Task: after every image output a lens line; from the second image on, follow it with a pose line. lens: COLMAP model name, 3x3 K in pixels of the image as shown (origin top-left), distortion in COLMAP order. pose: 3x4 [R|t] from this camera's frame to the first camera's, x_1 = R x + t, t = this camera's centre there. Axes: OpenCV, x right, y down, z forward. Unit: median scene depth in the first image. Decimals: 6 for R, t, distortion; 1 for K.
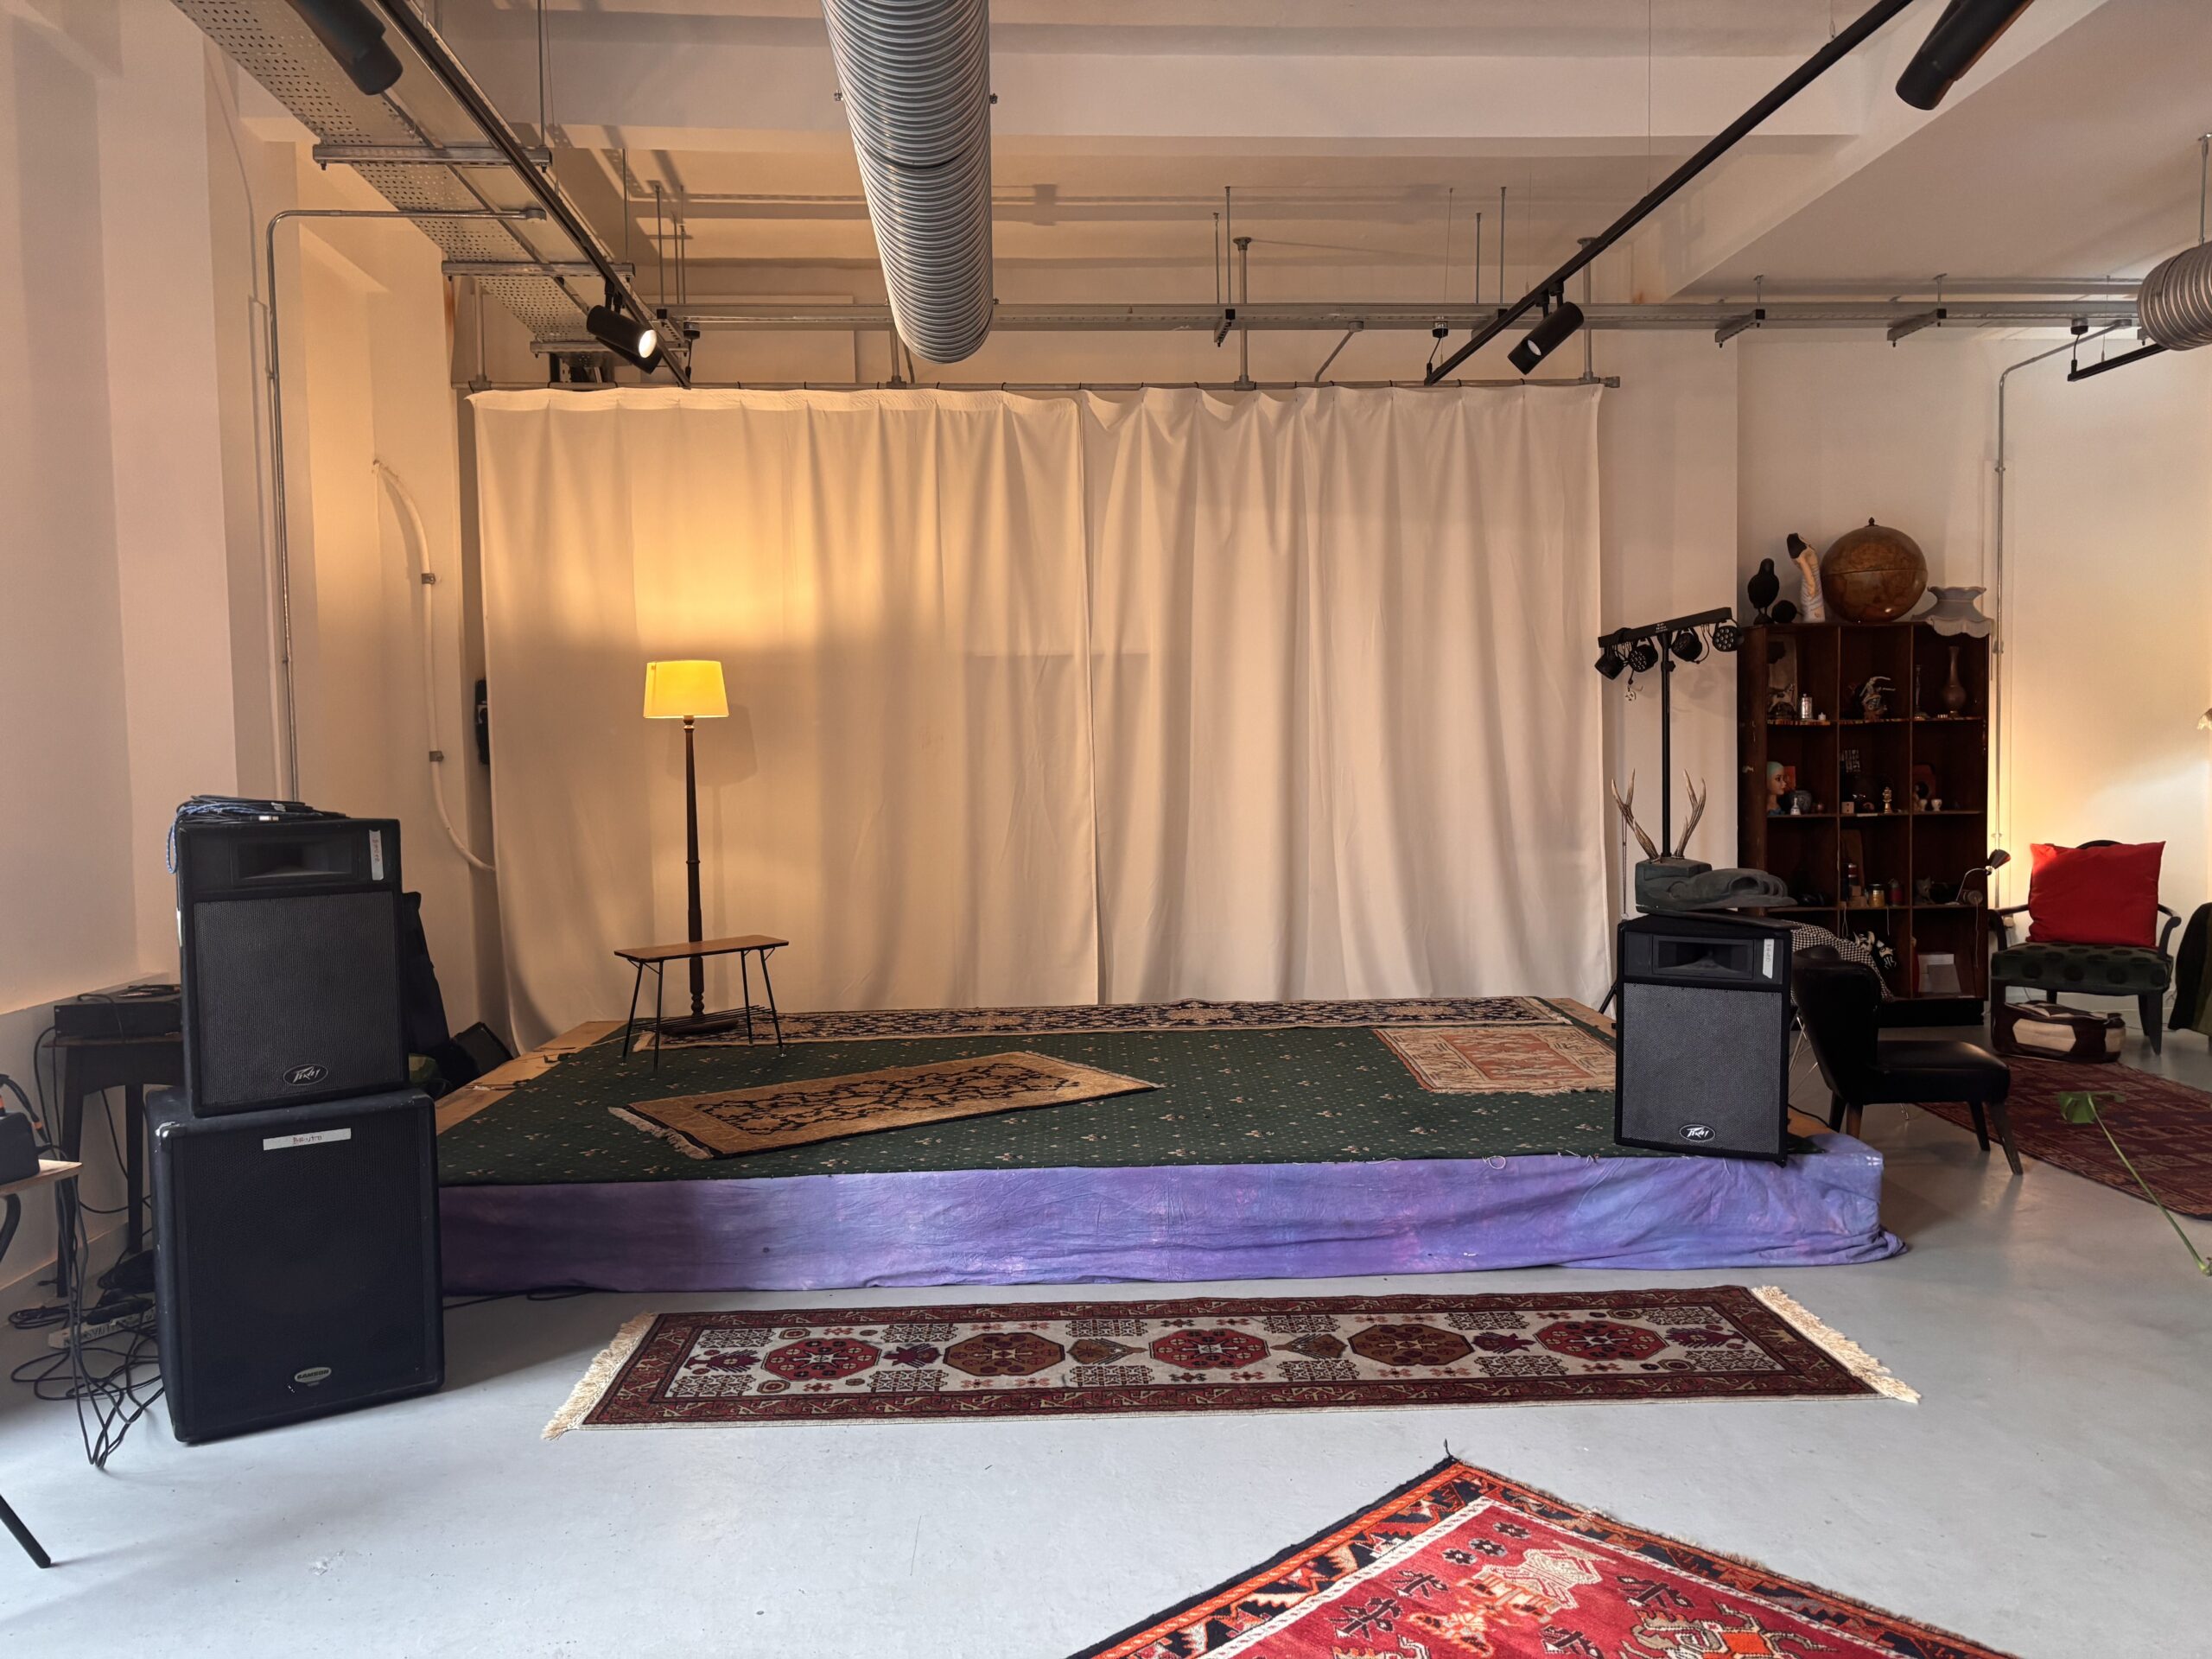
lens RADIAL K [[1663.0, 0, 1109.7], [0, 1663.0, 824.8], [0, 0, 1]] dist [0.063244, -0.070178]
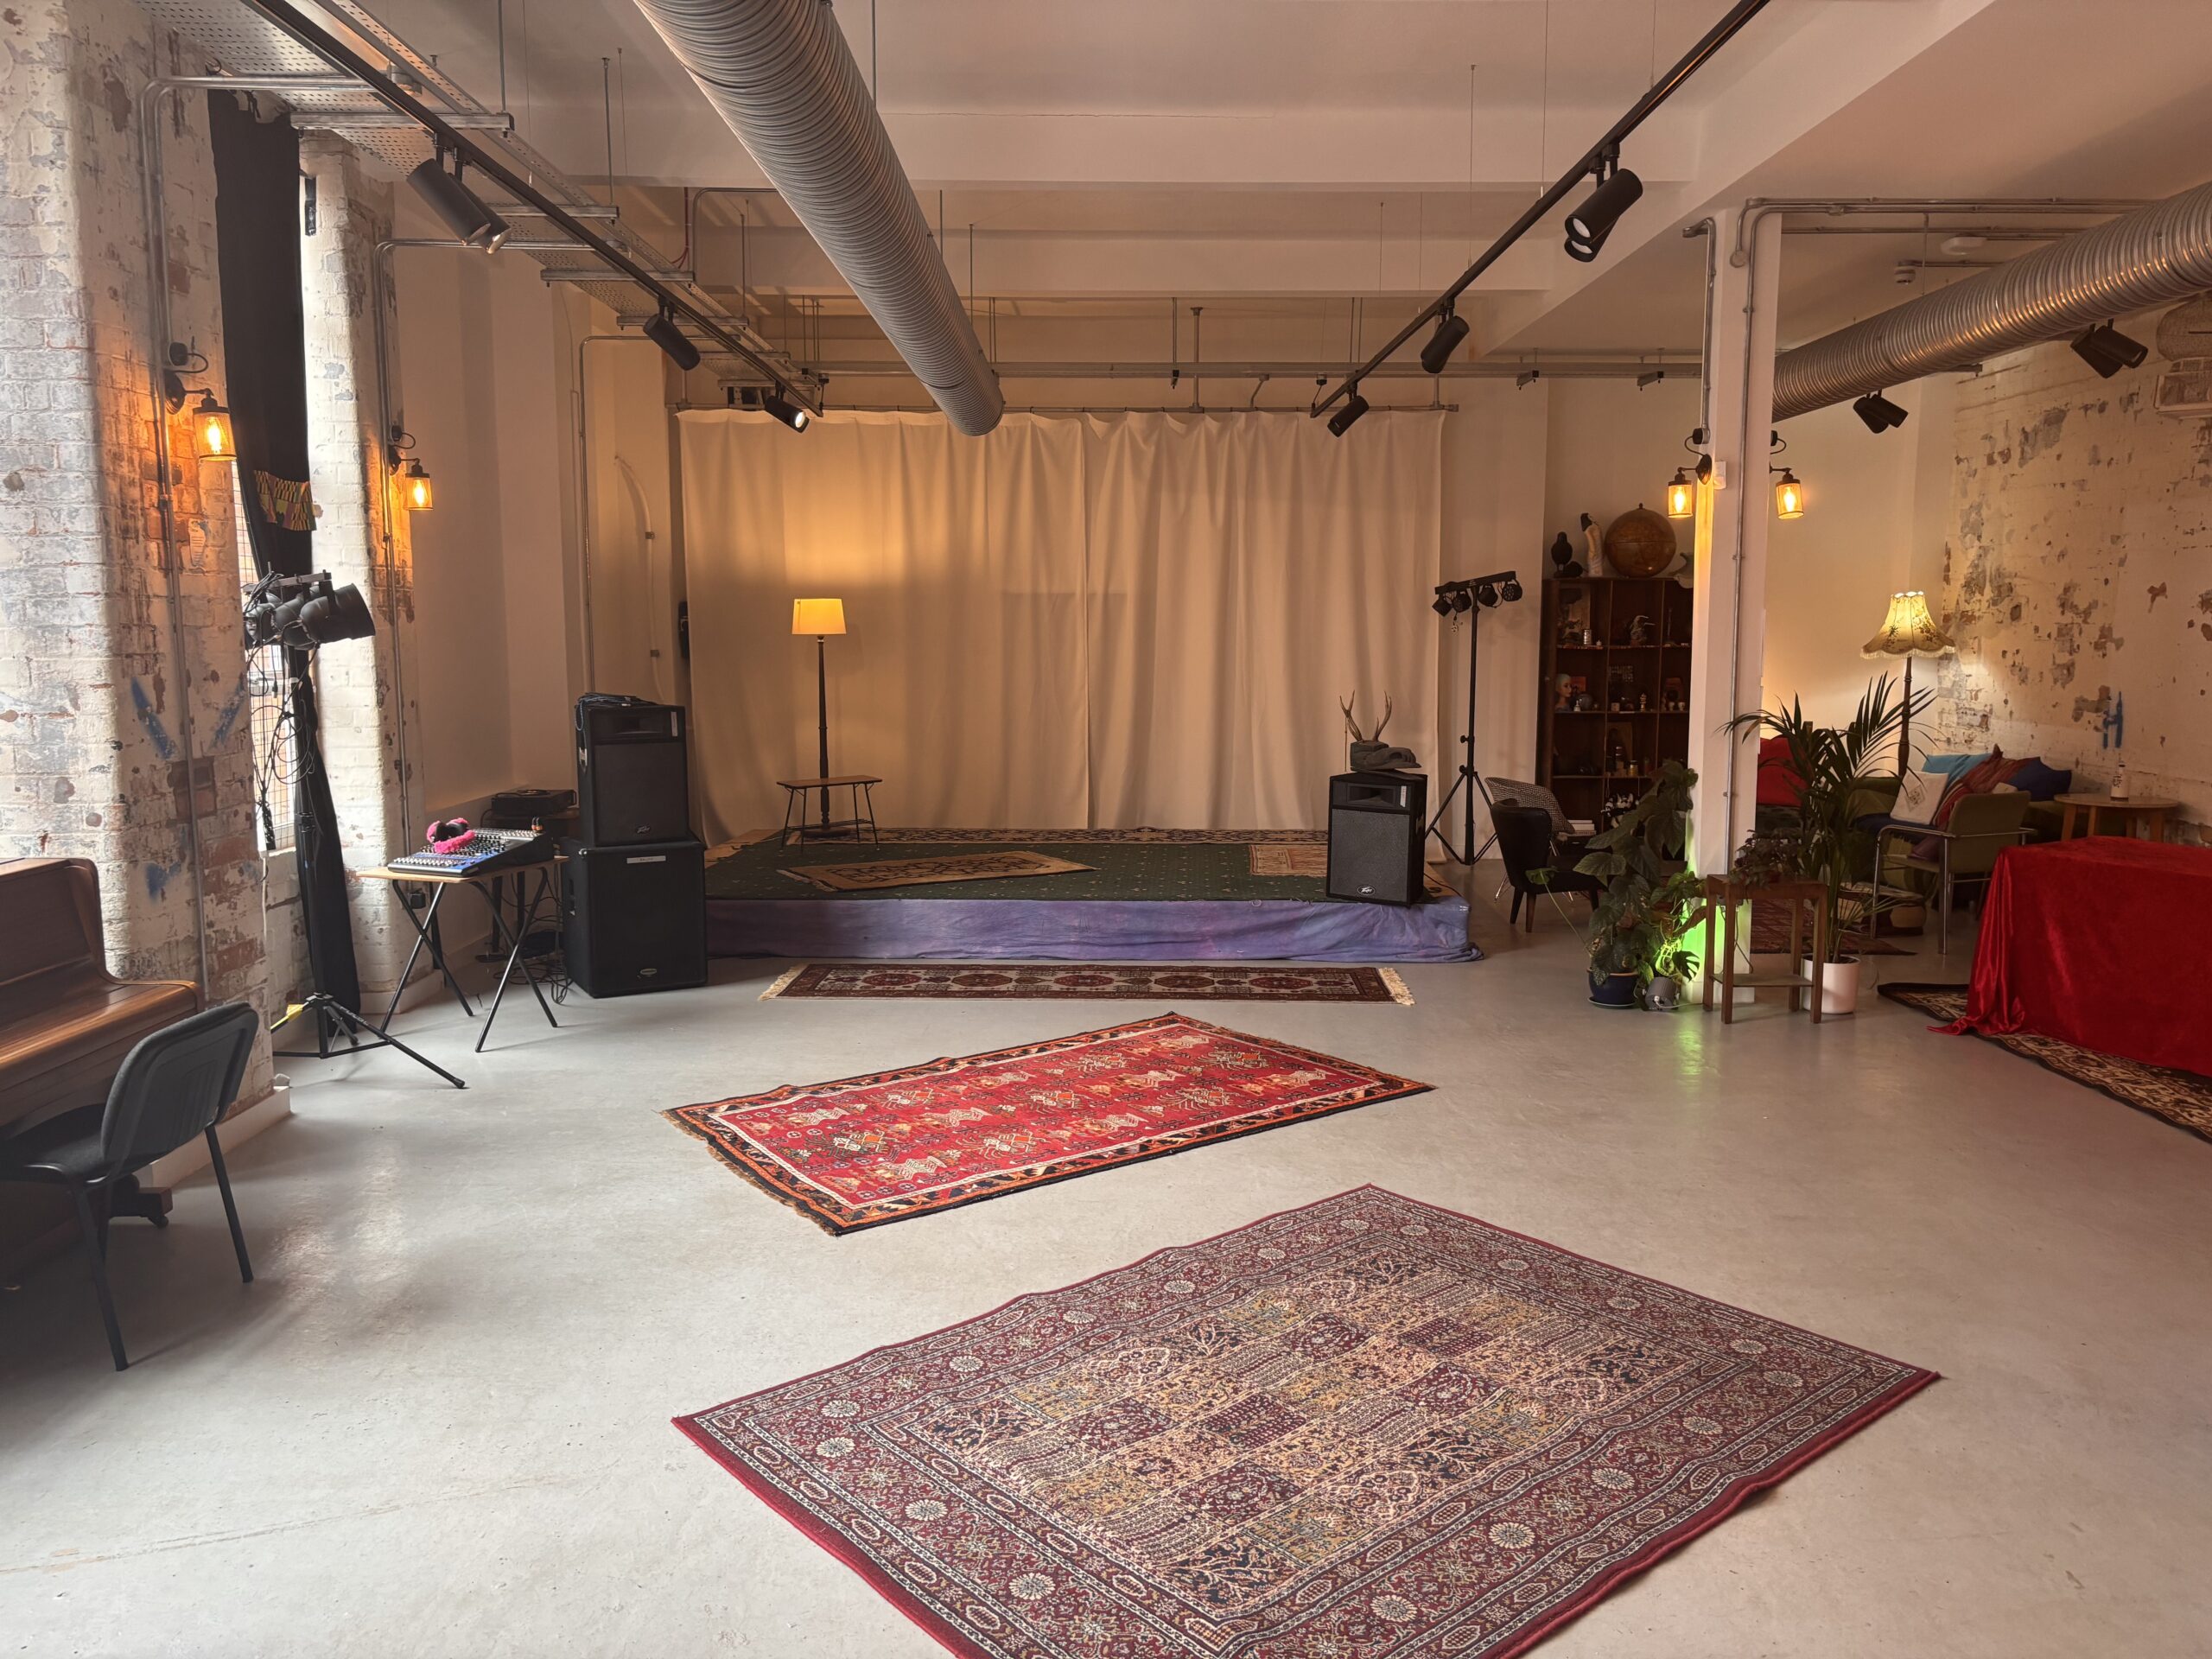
lens RADIAL K [[1663.0, 0, 1121.6], [0, 1663.0, 839.6], [0, 0, 1]] dist [0.063244, -0.070178]
pose [[0.998056, 0.027048, -0.056154, 0.110712], [-0.021953, 0.995750, 0.089447, -0.017782], [0.058335, -0.088041, 0.994407, -0.502149]]
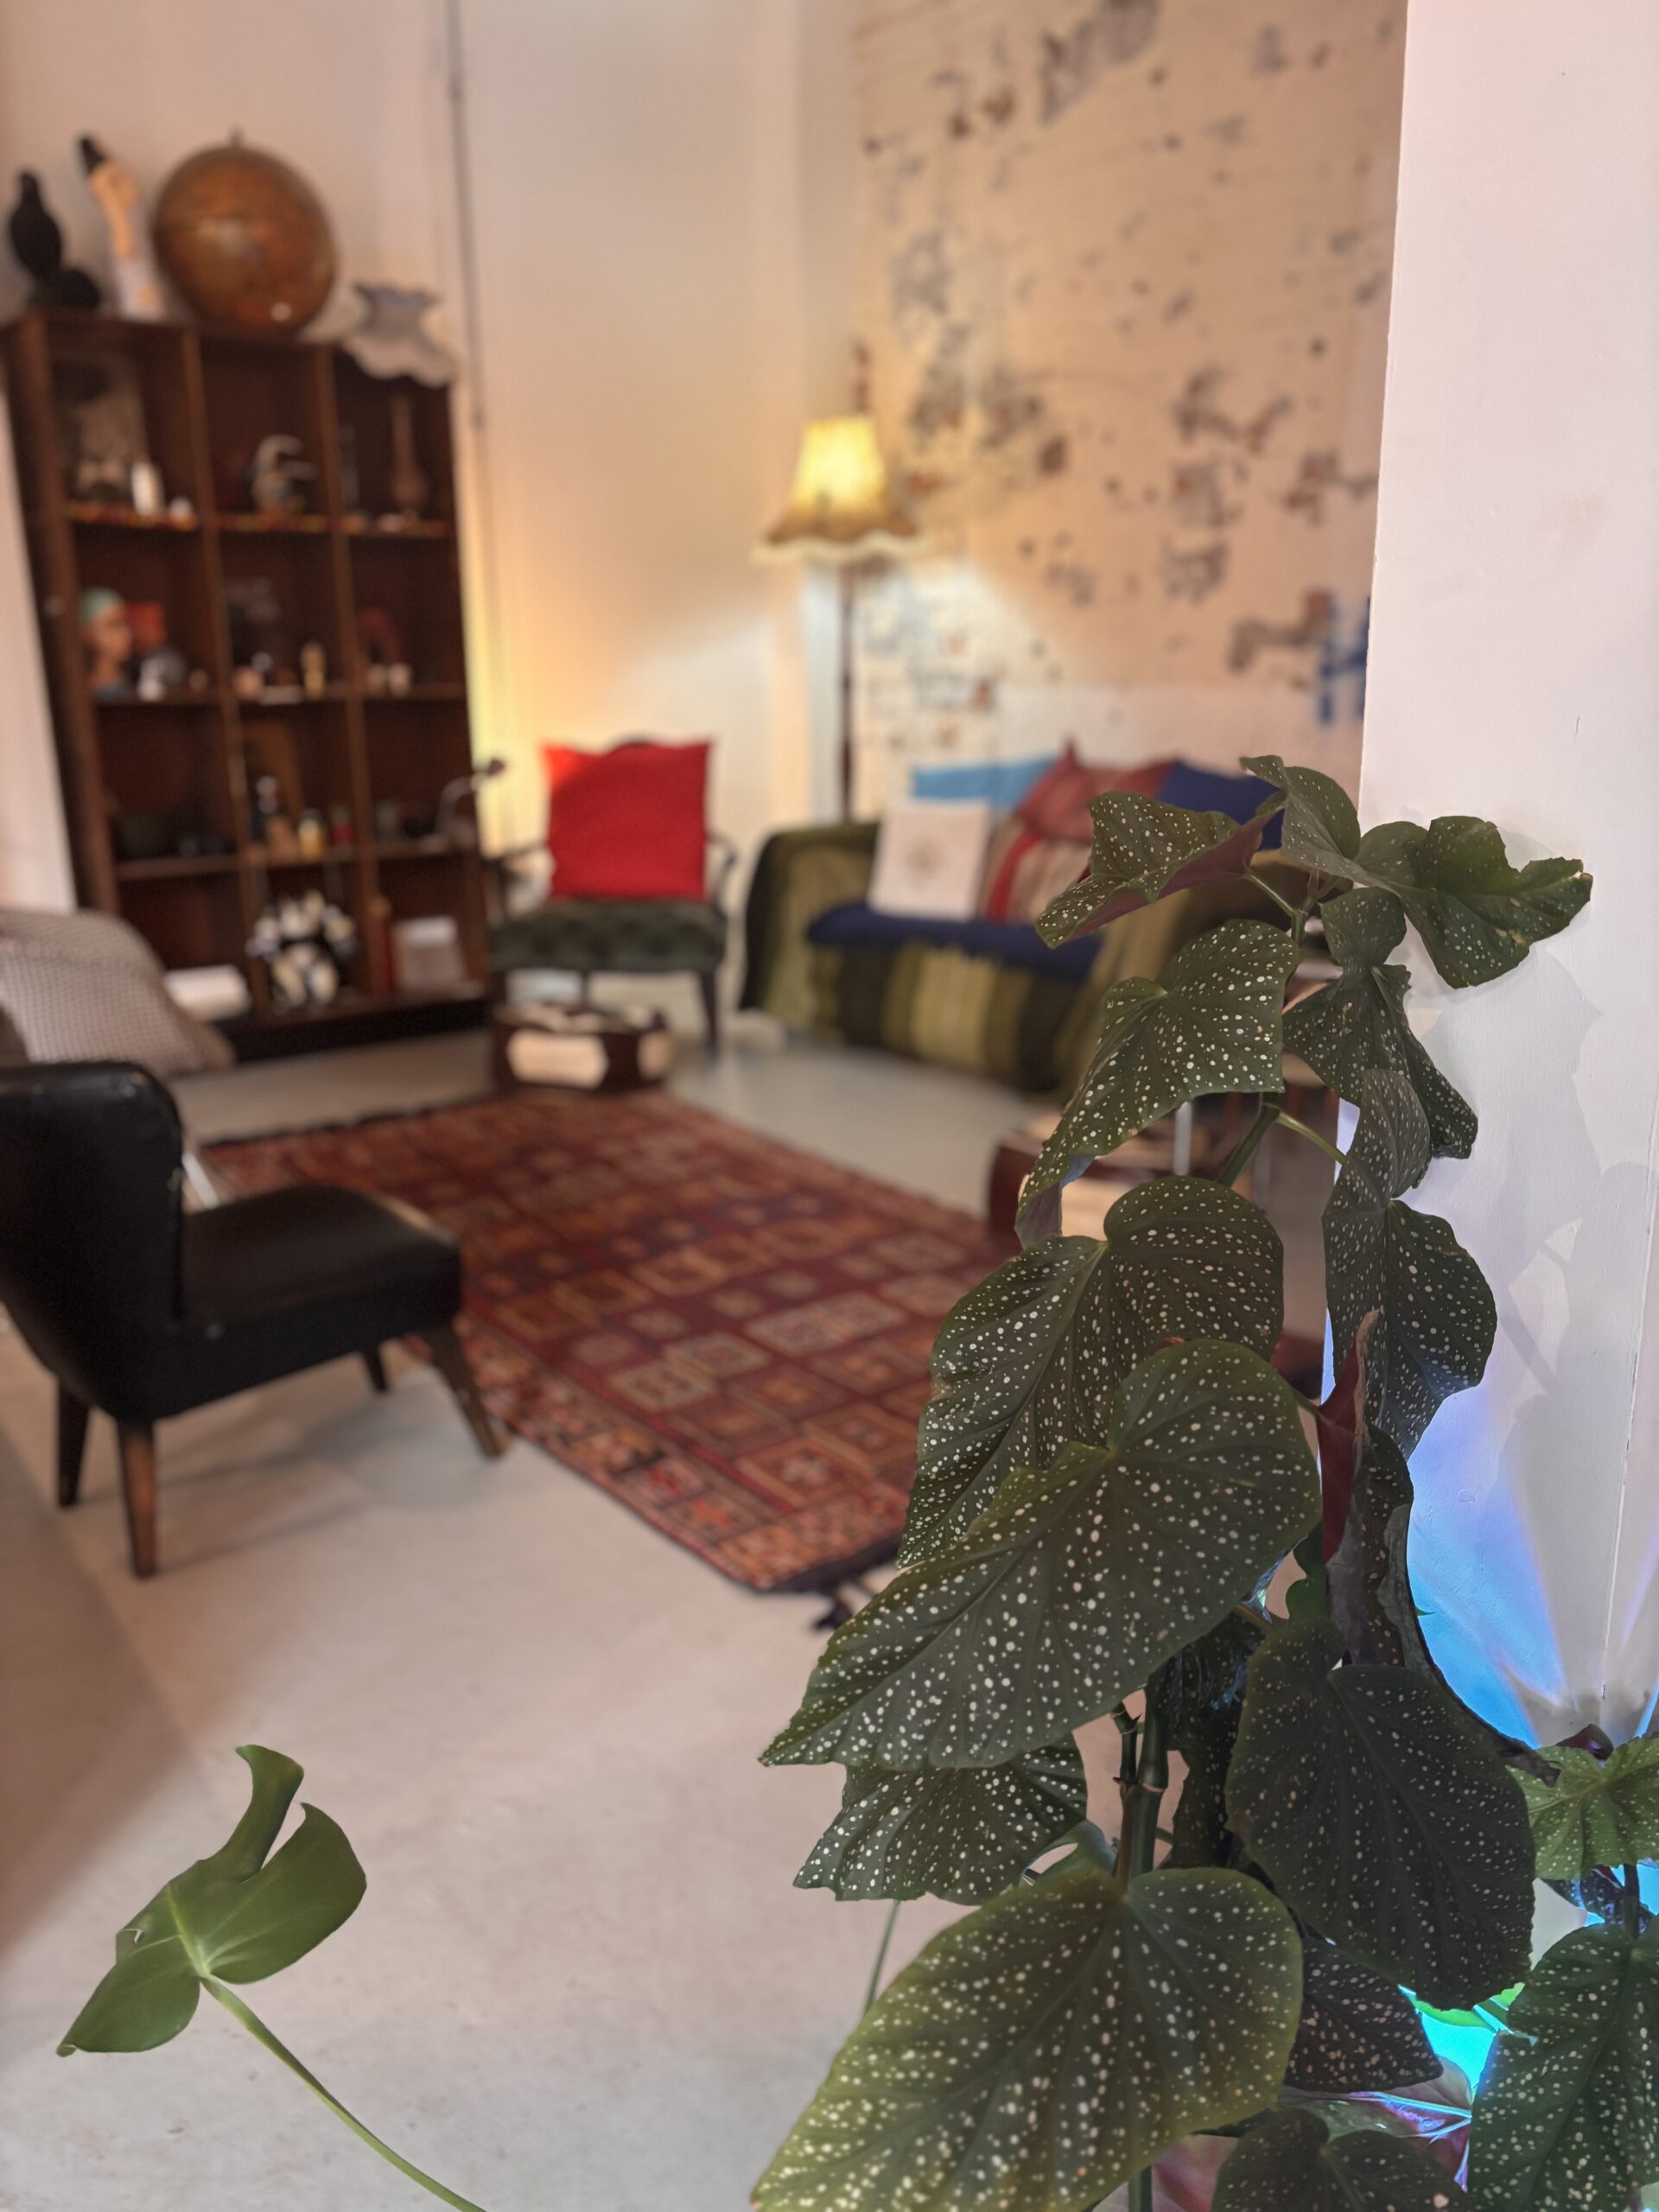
lens RADIAL K [[1663.0, 0, 853.2], [0, 1663.0, 1113.1], [0, 0, 1]] dist [0.063244, -0.070178]
pose [[0.814240, -0.141803, 0.562943, 0.289015], [0.020360, 0.976087, 0.216424, 0.014495], [-0.580171, -0.164759, 0.797656, 0.436468]]
